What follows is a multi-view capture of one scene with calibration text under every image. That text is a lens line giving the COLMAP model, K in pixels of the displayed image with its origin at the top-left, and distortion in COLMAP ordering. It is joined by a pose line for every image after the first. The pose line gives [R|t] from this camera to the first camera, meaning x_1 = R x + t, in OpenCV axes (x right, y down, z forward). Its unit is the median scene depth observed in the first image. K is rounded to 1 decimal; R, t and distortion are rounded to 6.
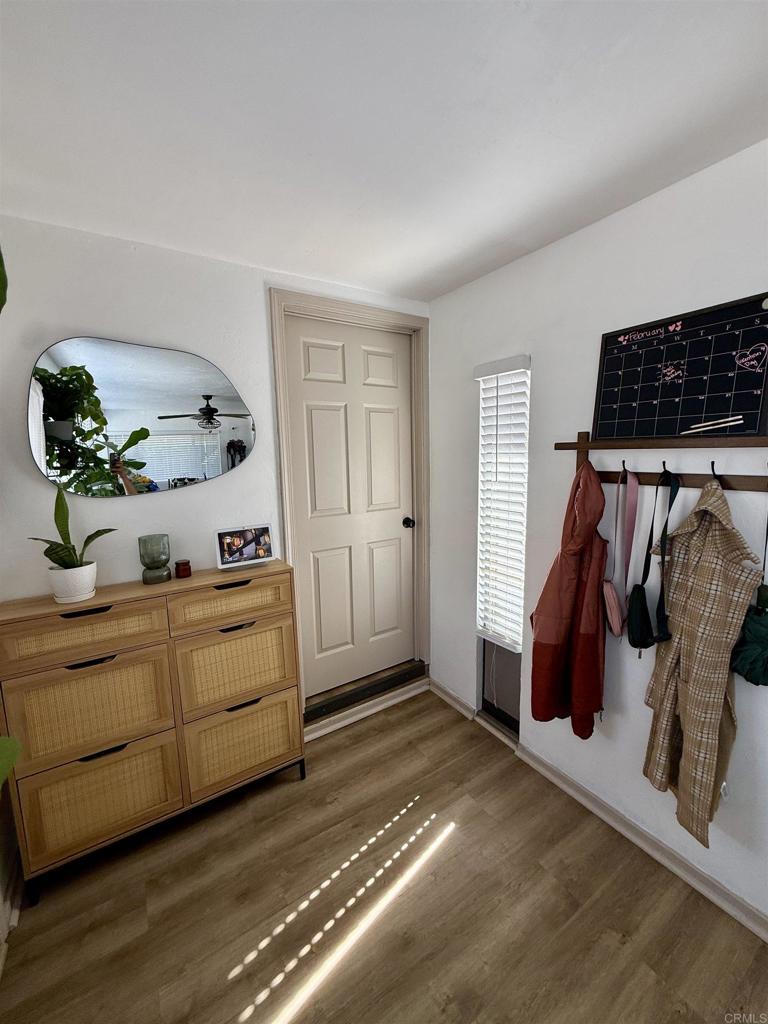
lens RADIAL K [[412.1, 0, 384.0], [0, 412.1, 512.0], [0, 0, 1]] dist [0.008699, -0.000375]
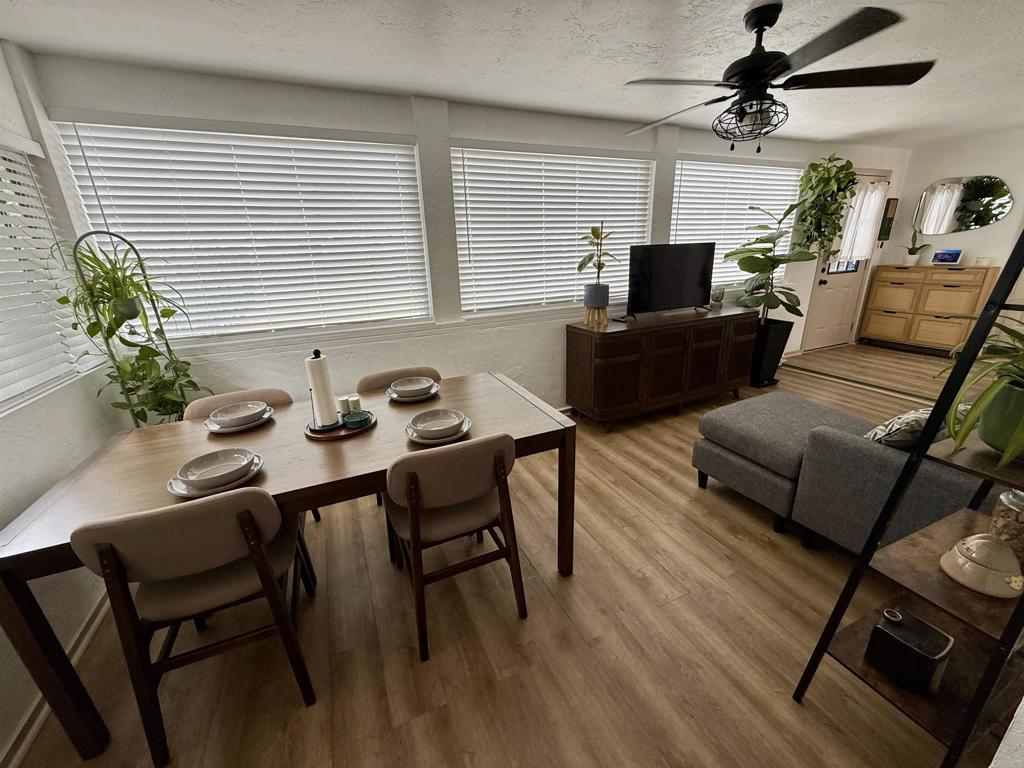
lens RADIAL K [[405.9, 0, 509.1], [0, 405.9, 385.2], [0, 0, 1]] dist [-0.003586, -0.000322]
pose [[-0.171086, 0.343986, -0.923257, 2.619959], [-0.103526, 0.925609, 0.364047, 0.203414], [0.979802, 0.157865, -0.122747, -1.314412]]
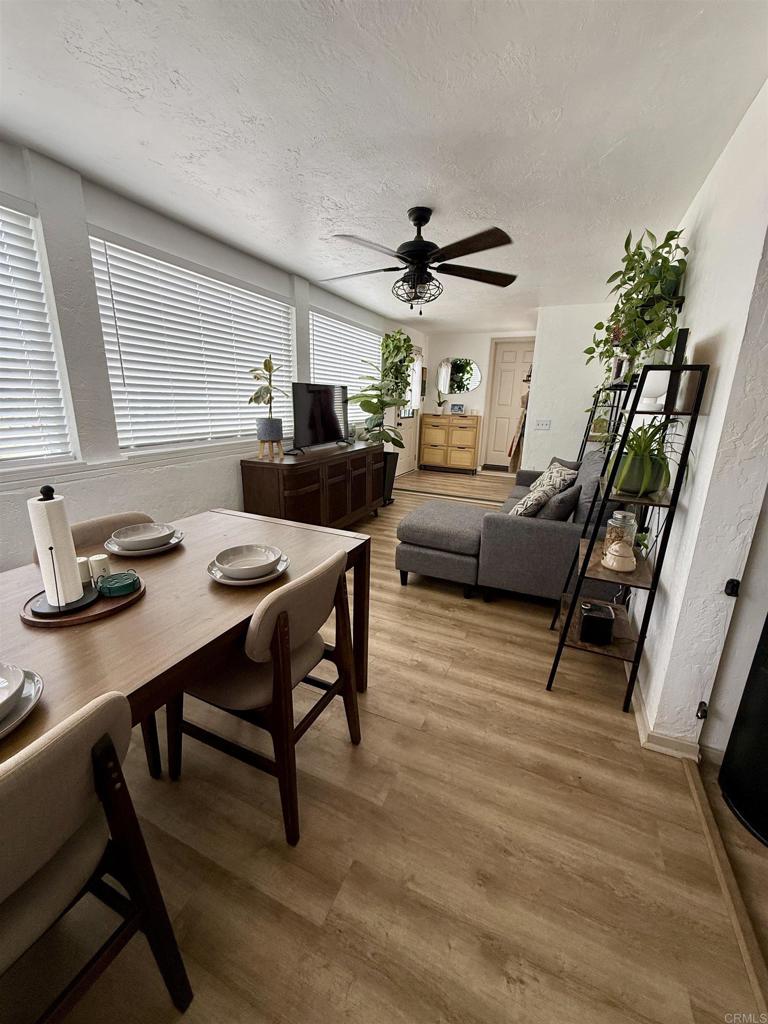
lens RADIAL K [[405.9, 0, 384.0], [0, 405.9, 512.0], [0, 0, 1]] dist [-0.003586, -0.000322]
pose [[0.528206, 0.265820, -0.806435, 2.558126], [-0.161015, 0.963859, 0.212248, 0.338106], [0.833710, 0.017737, 0.551918, -1.769628]]
